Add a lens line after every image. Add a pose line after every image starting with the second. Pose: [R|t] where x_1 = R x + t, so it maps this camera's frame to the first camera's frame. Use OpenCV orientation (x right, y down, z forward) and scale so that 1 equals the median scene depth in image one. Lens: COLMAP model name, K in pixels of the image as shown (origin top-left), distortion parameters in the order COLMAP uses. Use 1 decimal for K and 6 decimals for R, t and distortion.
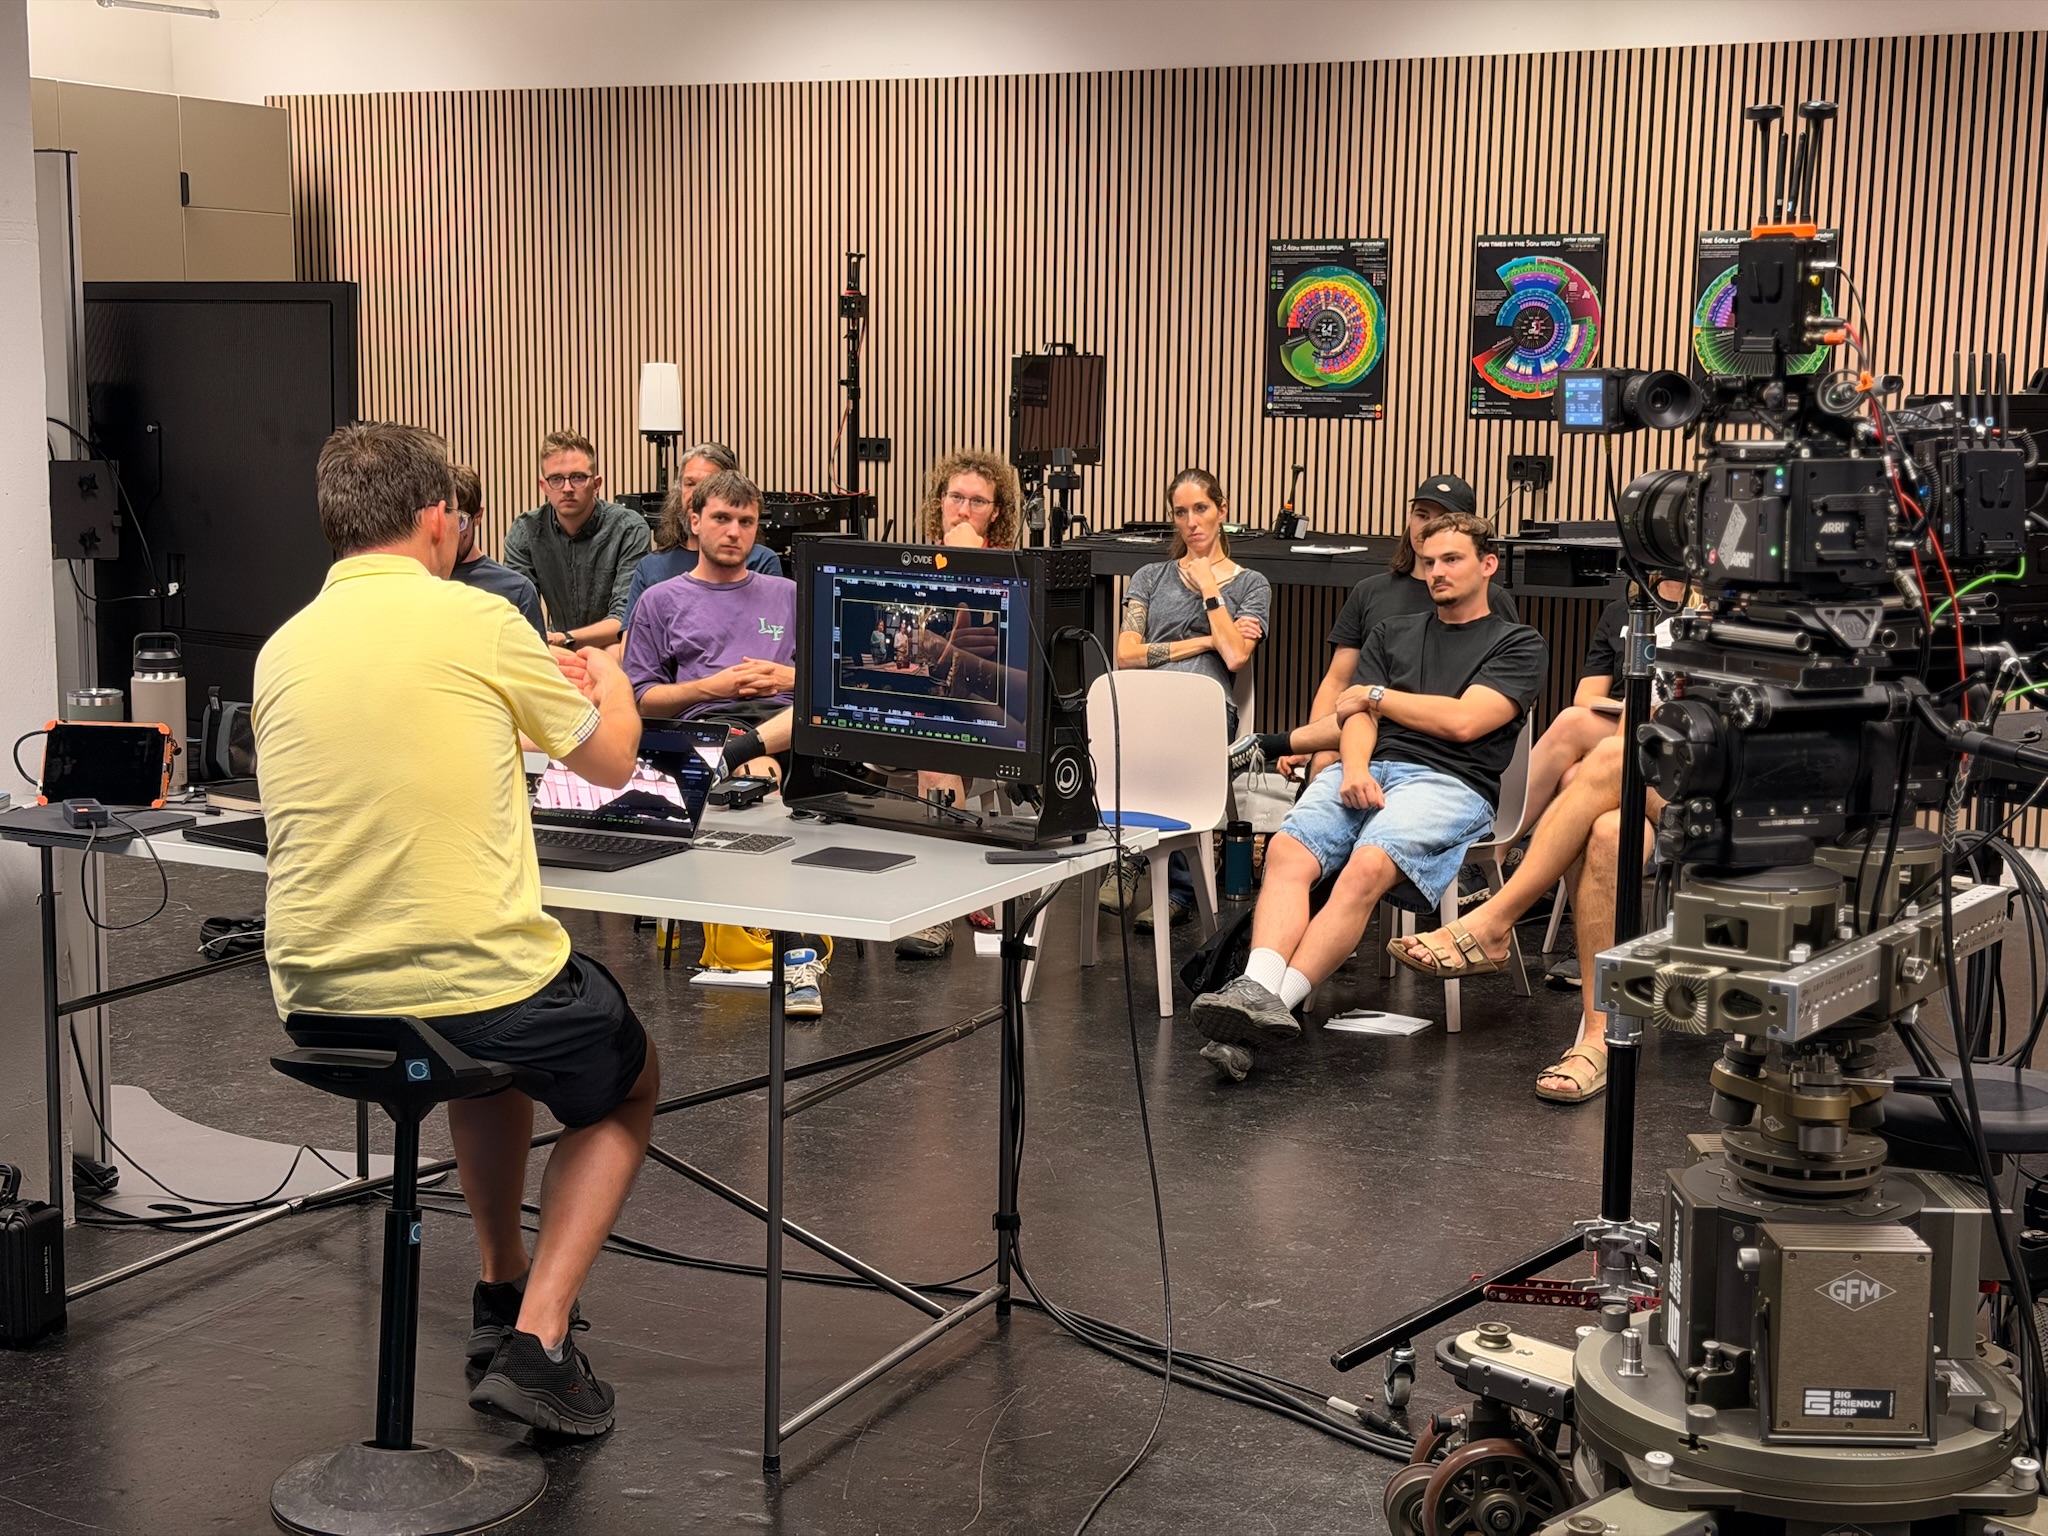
lens RADIAL K [[2803.0, 0, 1023.4], [0, 2803.0, 772.5], [0, 0, 1]] dist [0.016898, 0.000000]
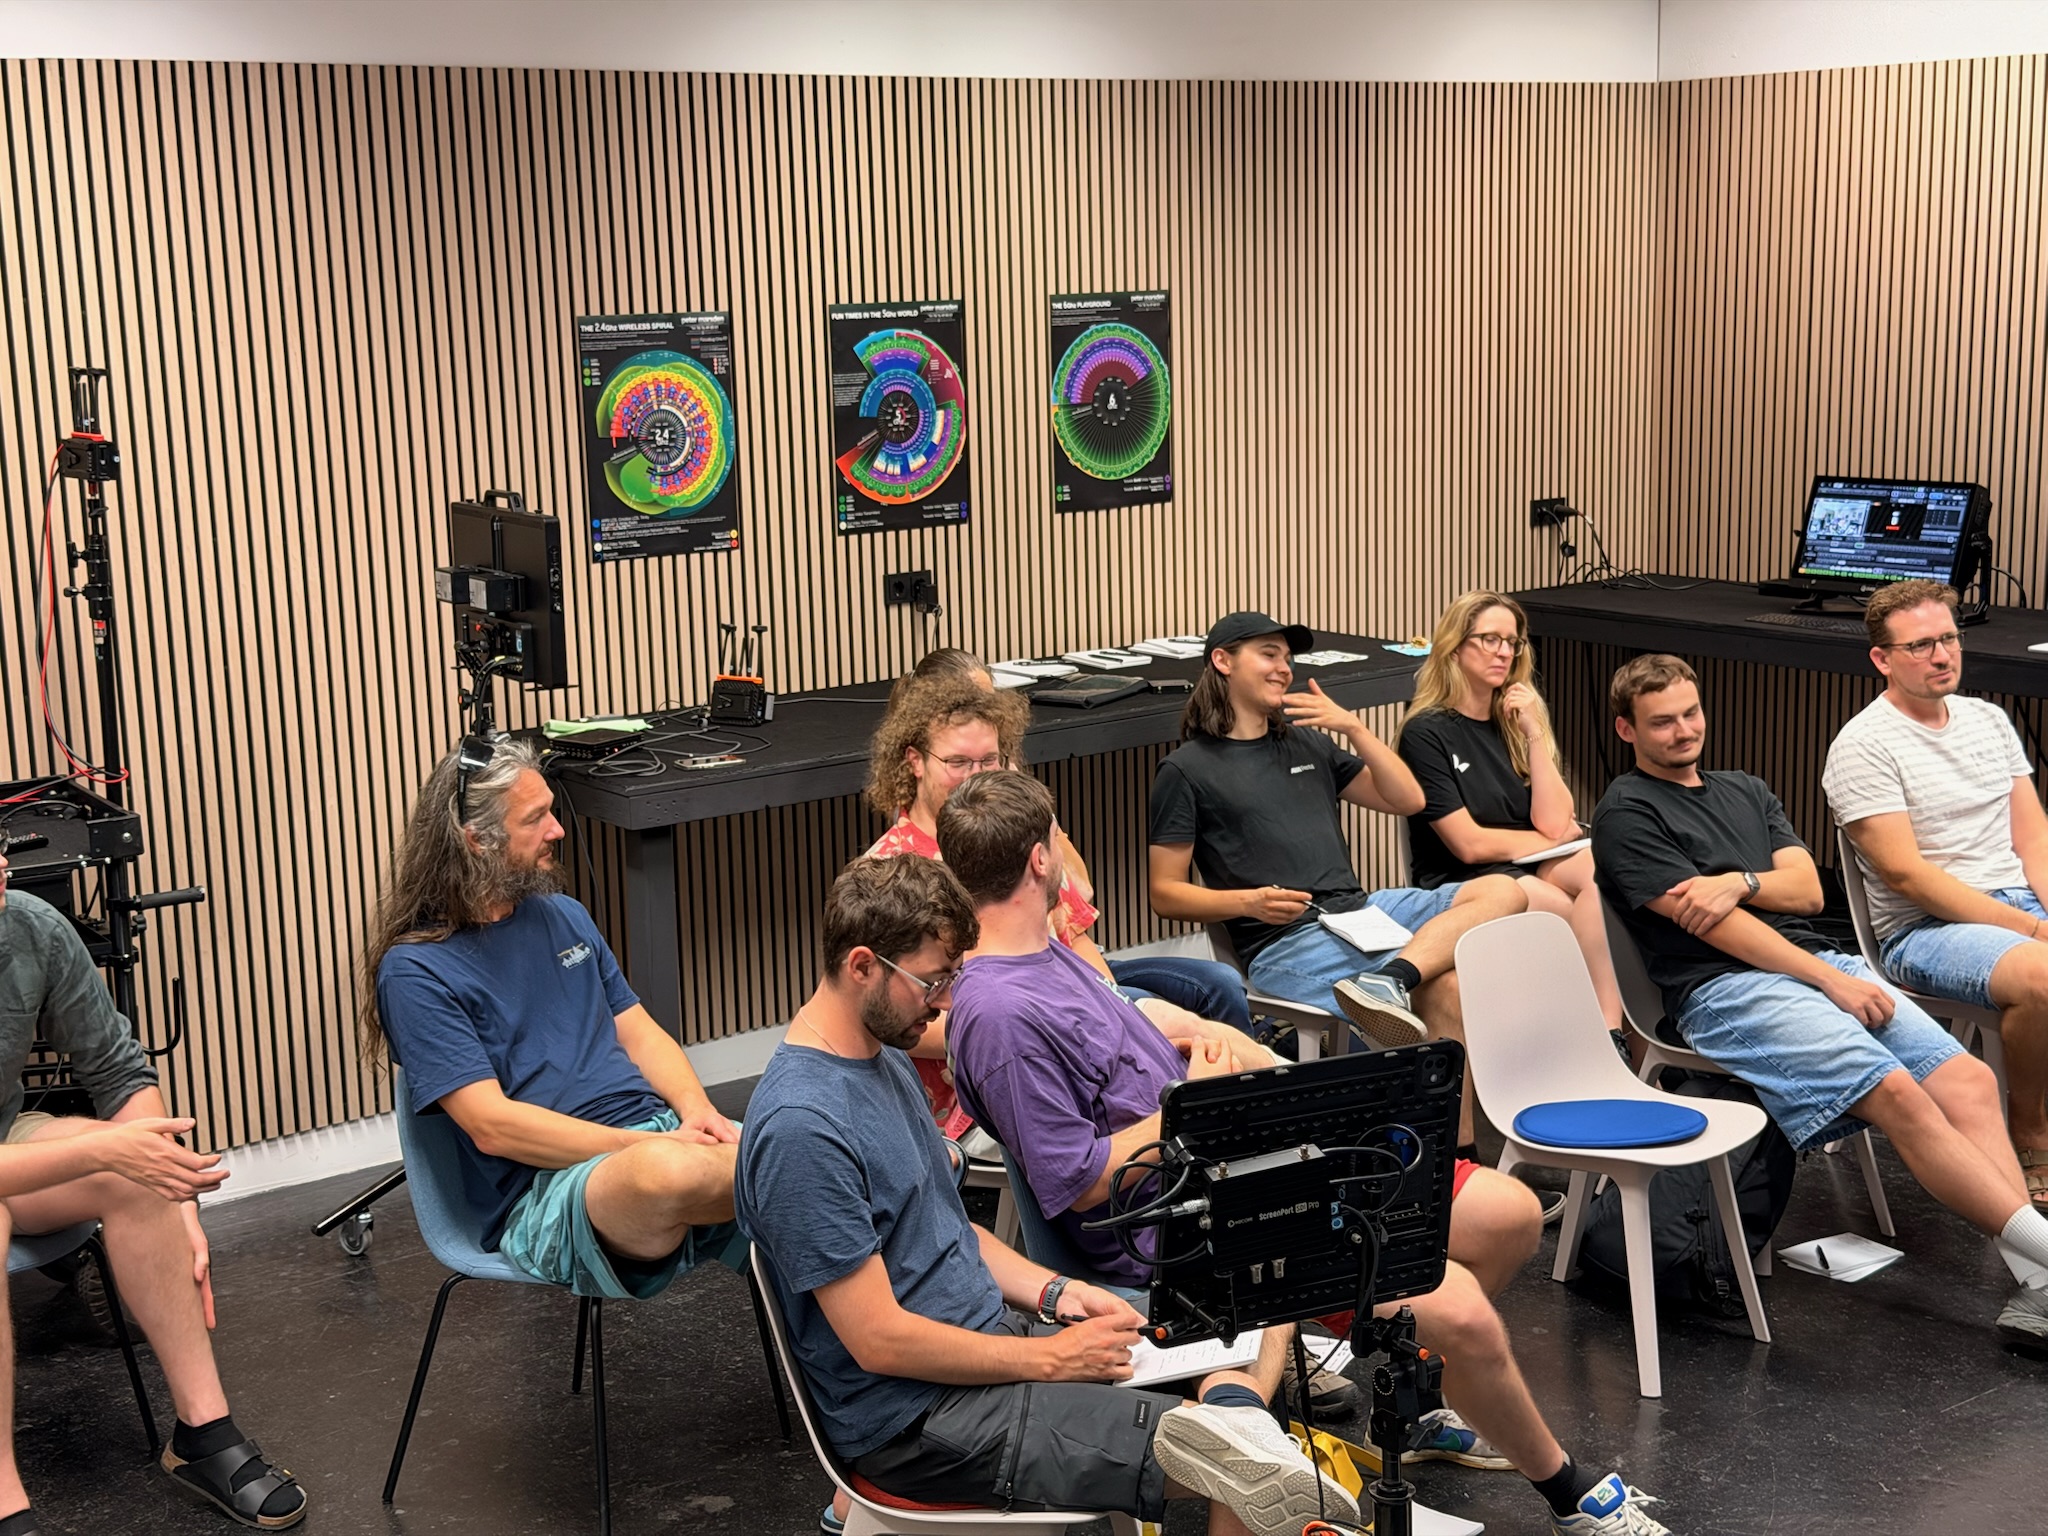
lens RADIAL K [[2803.0, 0, 1025.1], [0, 2803.0, 768.8], [0, 0, 1]] dist [0.016898, 0.000000]
pose [[0.415933, -0.186188, 0.890131, -0.531211], [0.161037, 0.978427, 0.129409, -0.154583], [-0.895023, 0.089518, 0.436944, 0.608796]]
